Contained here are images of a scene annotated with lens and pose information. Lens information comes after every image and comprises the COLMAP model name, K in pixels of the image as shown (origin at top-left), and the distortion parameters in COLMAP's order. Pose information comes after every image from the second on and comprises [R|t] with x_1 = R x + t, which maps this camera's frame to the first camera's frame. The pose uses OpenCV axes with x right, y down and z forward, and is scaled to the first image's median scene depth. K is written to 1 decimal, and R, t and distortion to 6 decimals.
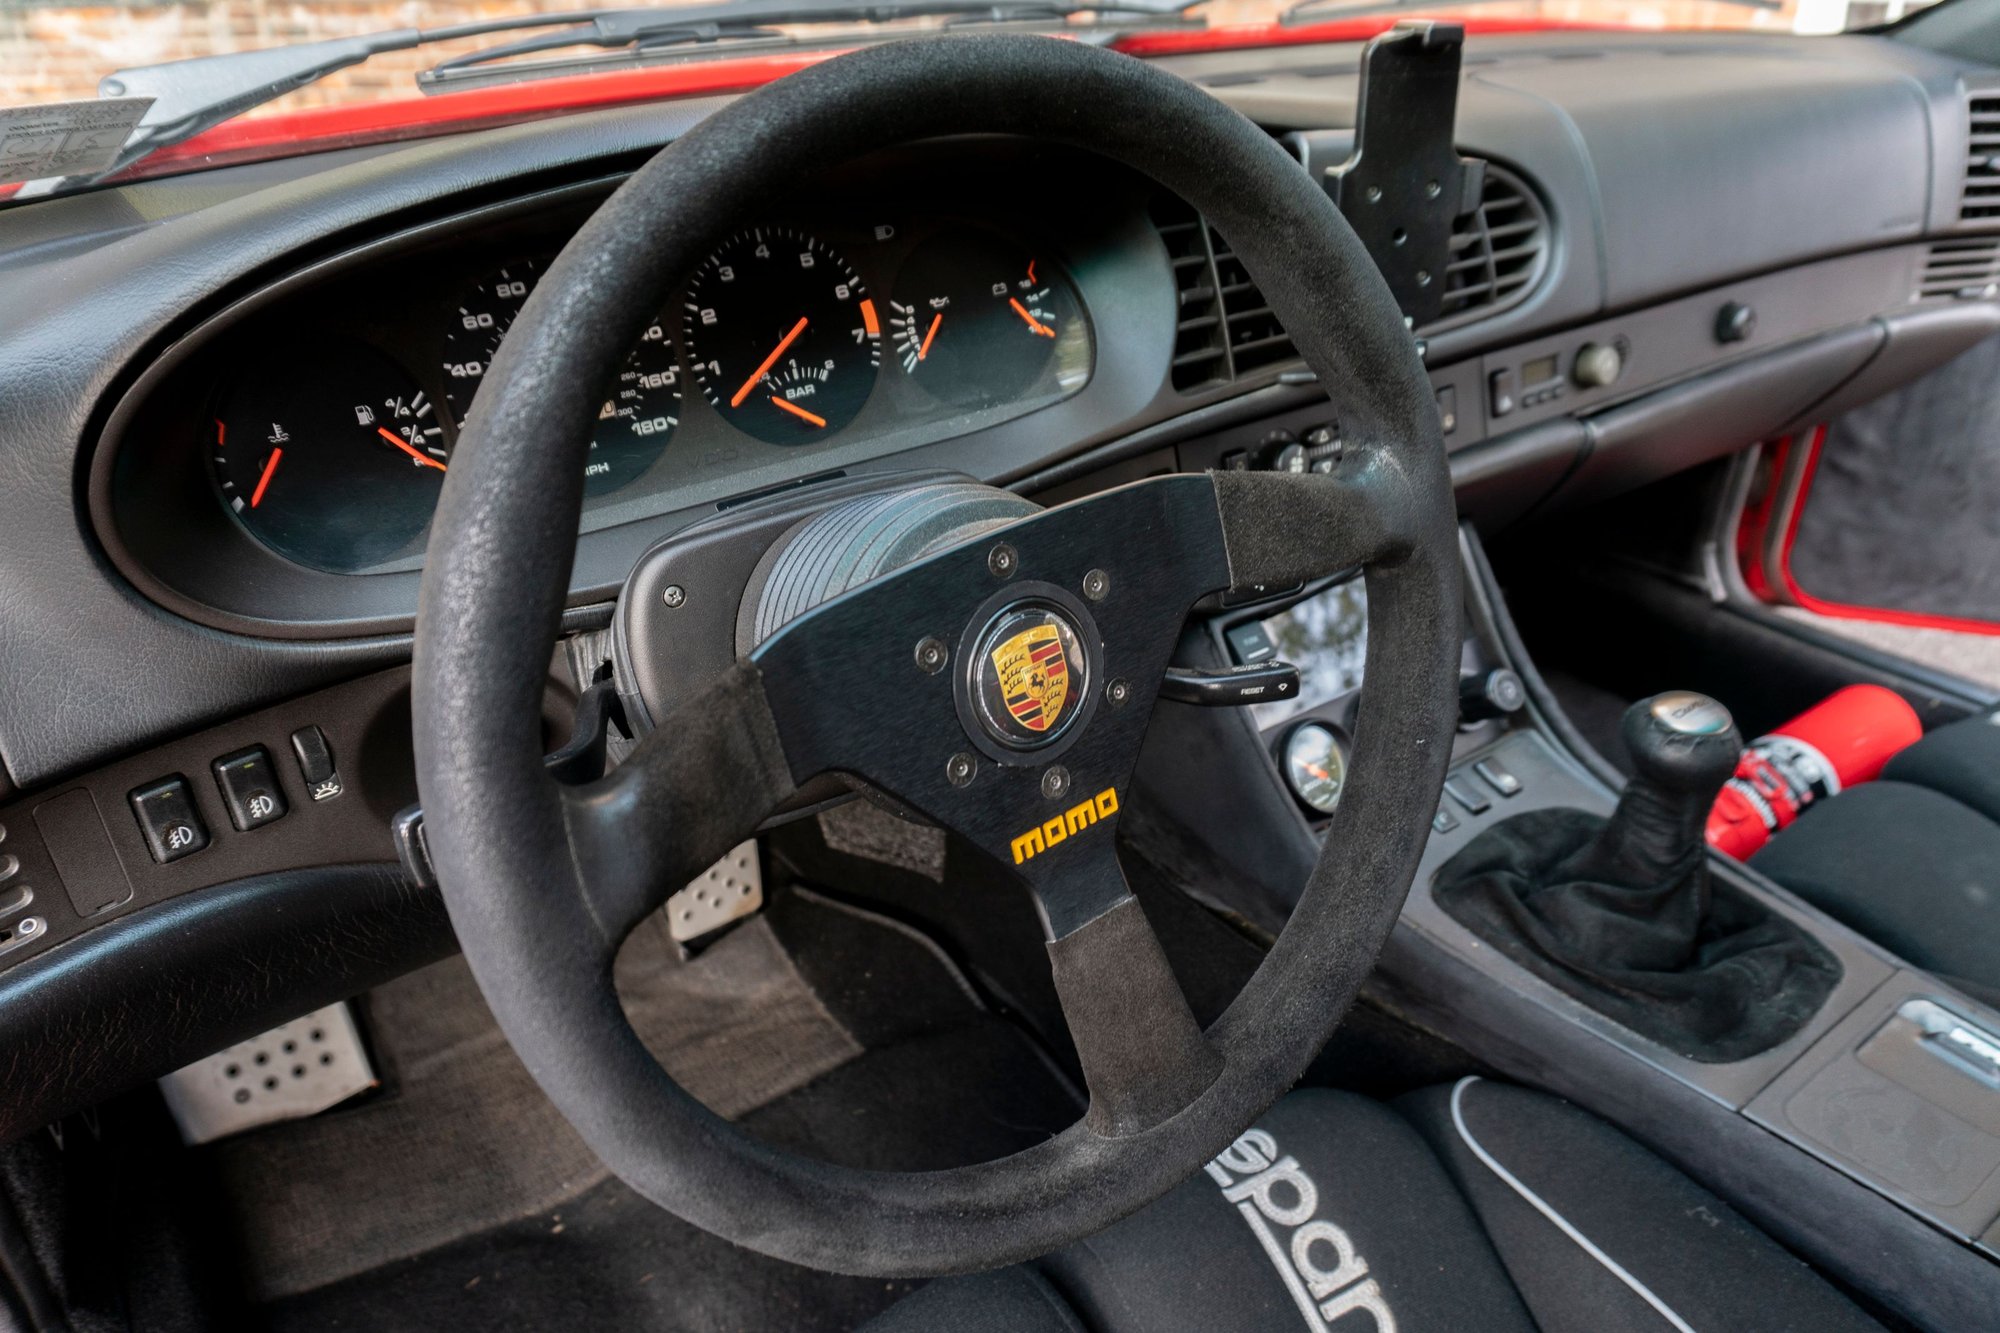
lens RADIAL K [[1343.9, 0, 1009.2], [0, 1343.9, 649.8], [0, 0, 1]] dist [-0.030552, 0.002094]
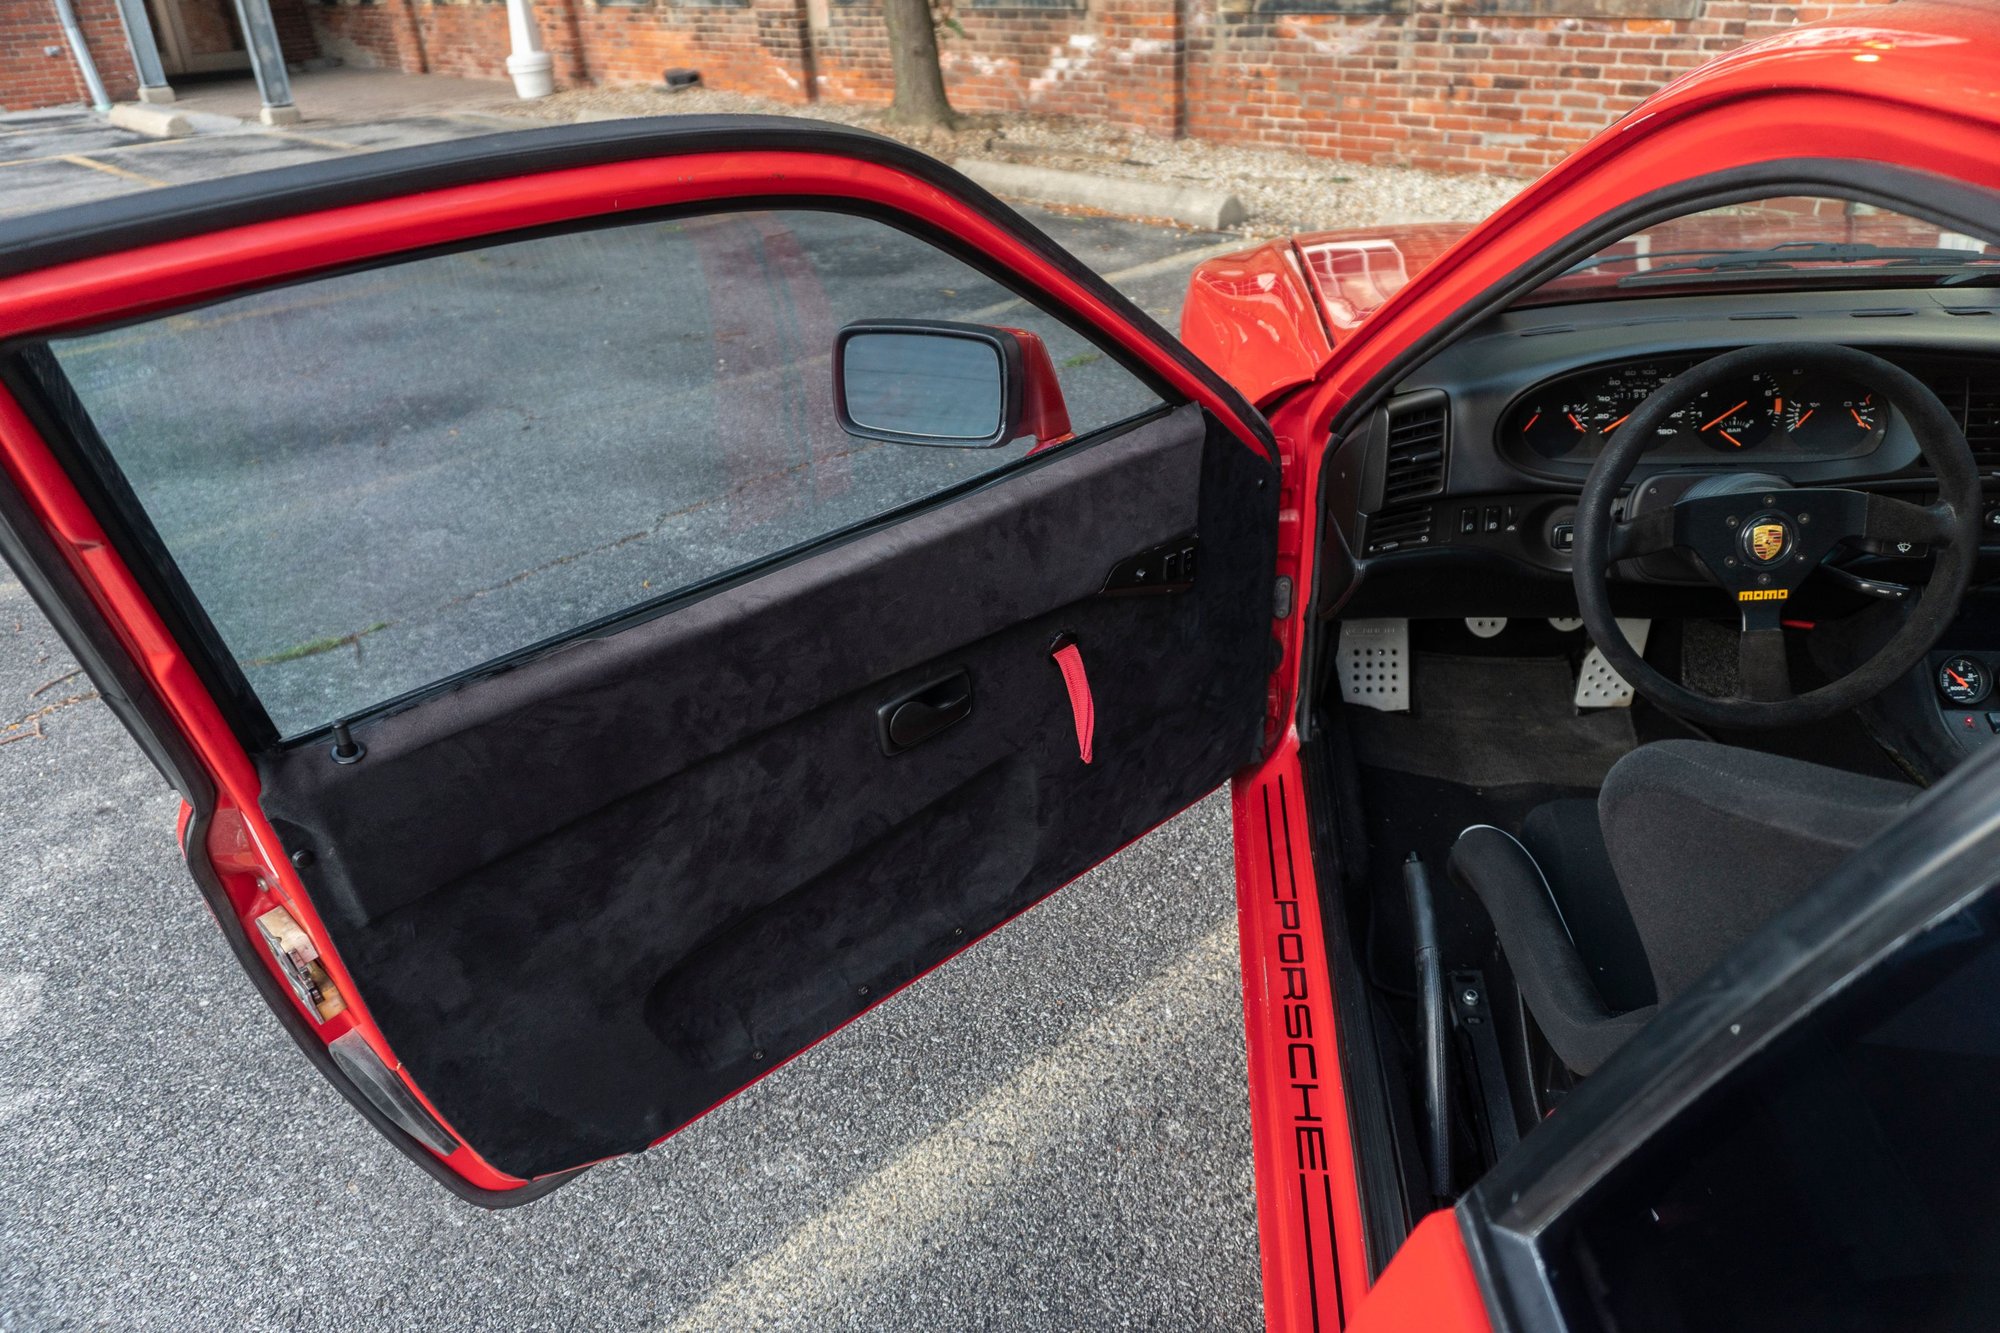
lens RADIAL K [[1343.9, 0, 974.2], [0, 1343.9, 693.6], [0, 0, 1]] dist [-0.030552, 0.002094]
pose [[0.734542, 0.319876, -0.598438, 0.394189], [-0.280487, 0.946179, 0.161472, 0.235301], [0.617880, 0.049246, 0.784729, -1.584114]]
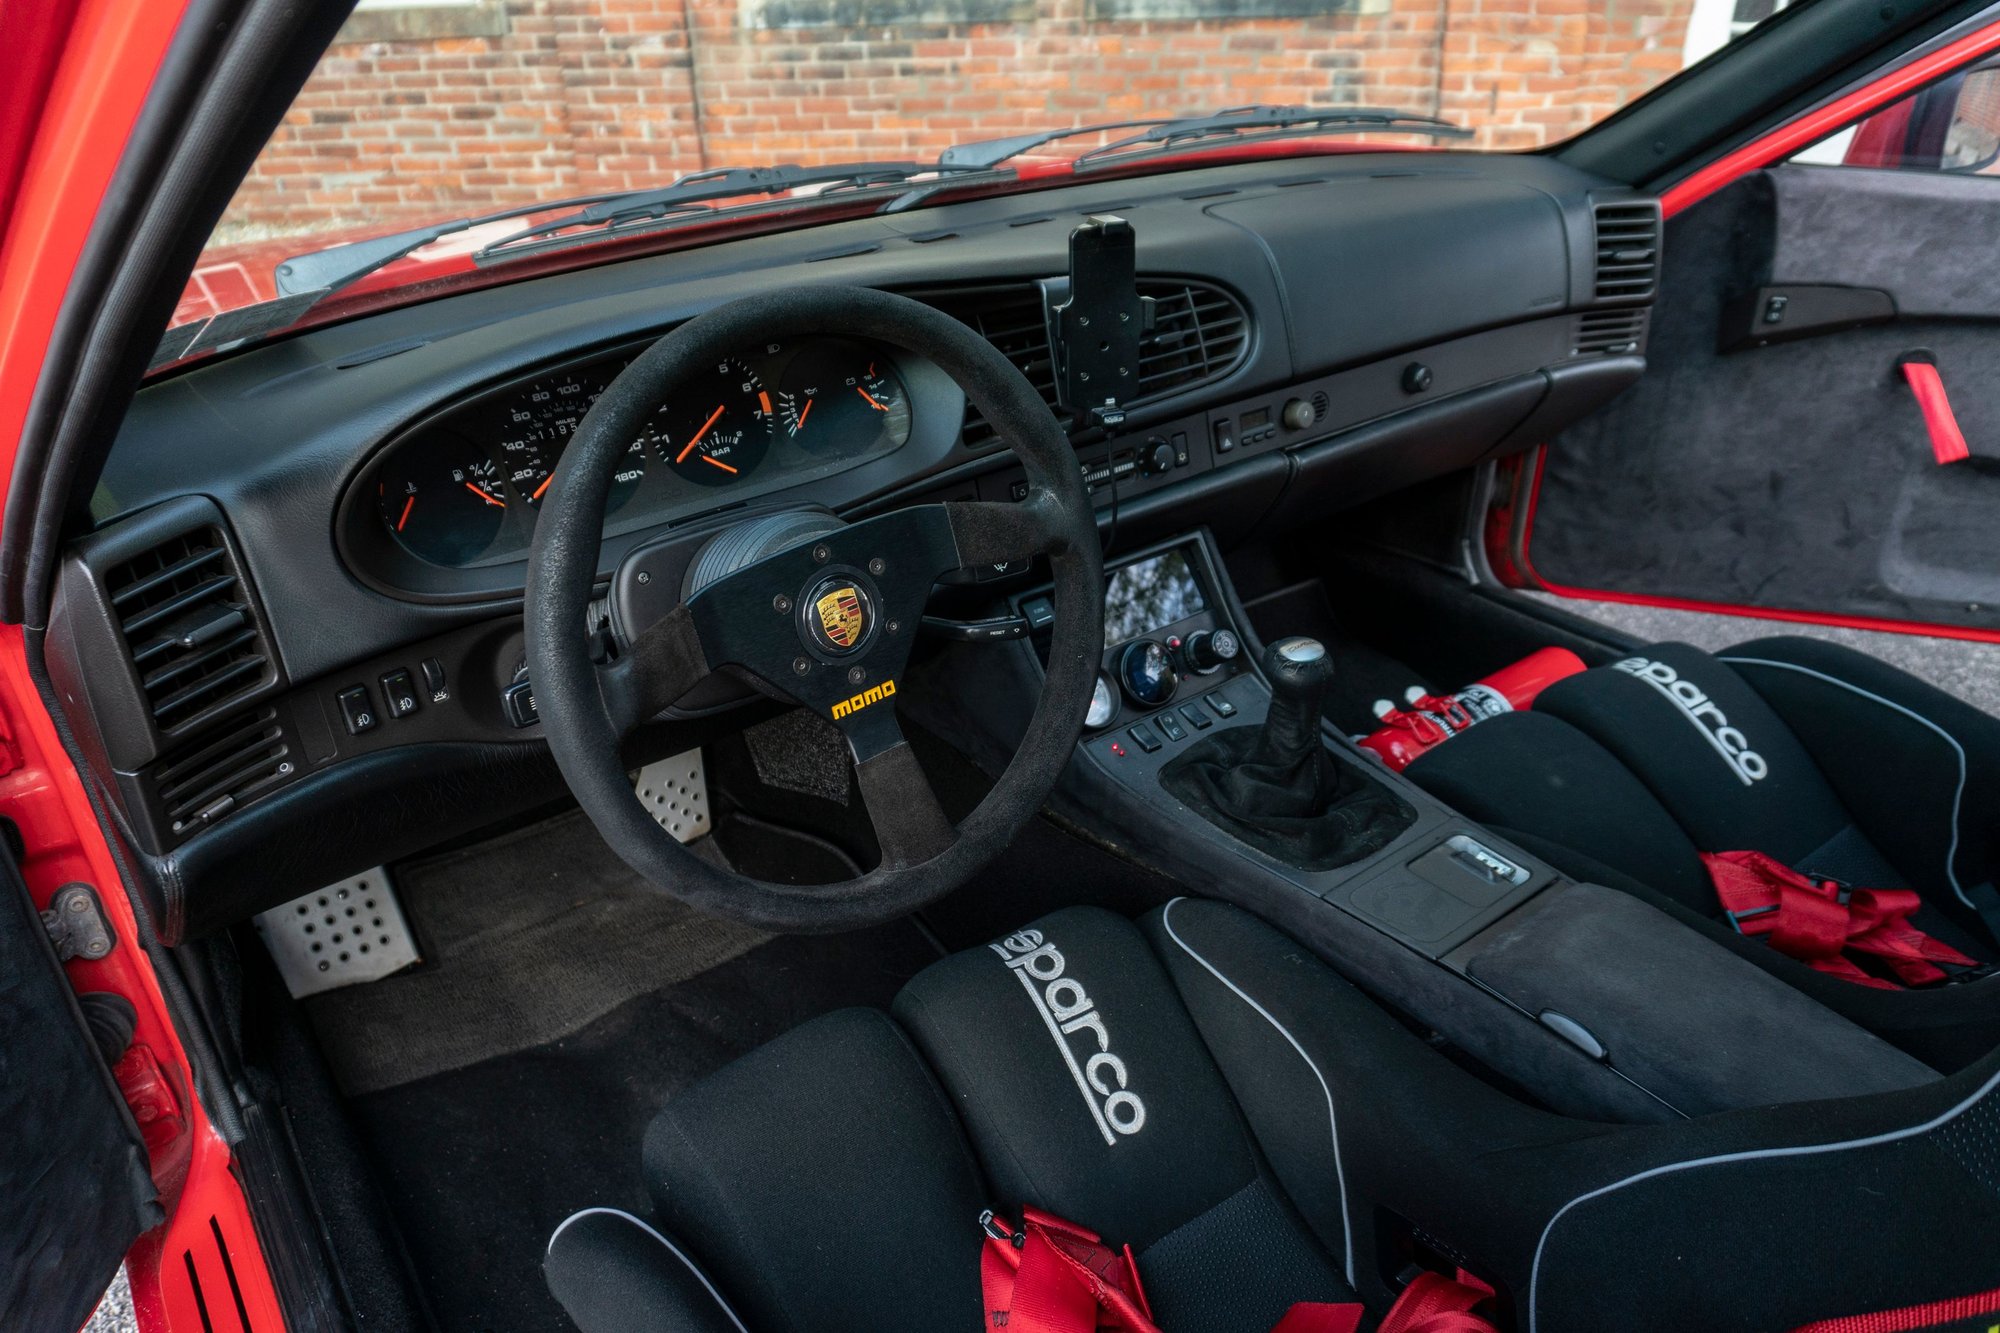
lens RADIAL K [[1343.9, 0, 1009.2], [0, 1343.9, 663.6], [0, 0, 1]] dist [-0.030552, 0.002094]
pose [[0.999476, -0.016363, 0.027920, 0.126198], [0.016230, 0.999856, 0.004968, 0.050780], [-0.027997, -0.004513, 0.999598, -0.548688]]
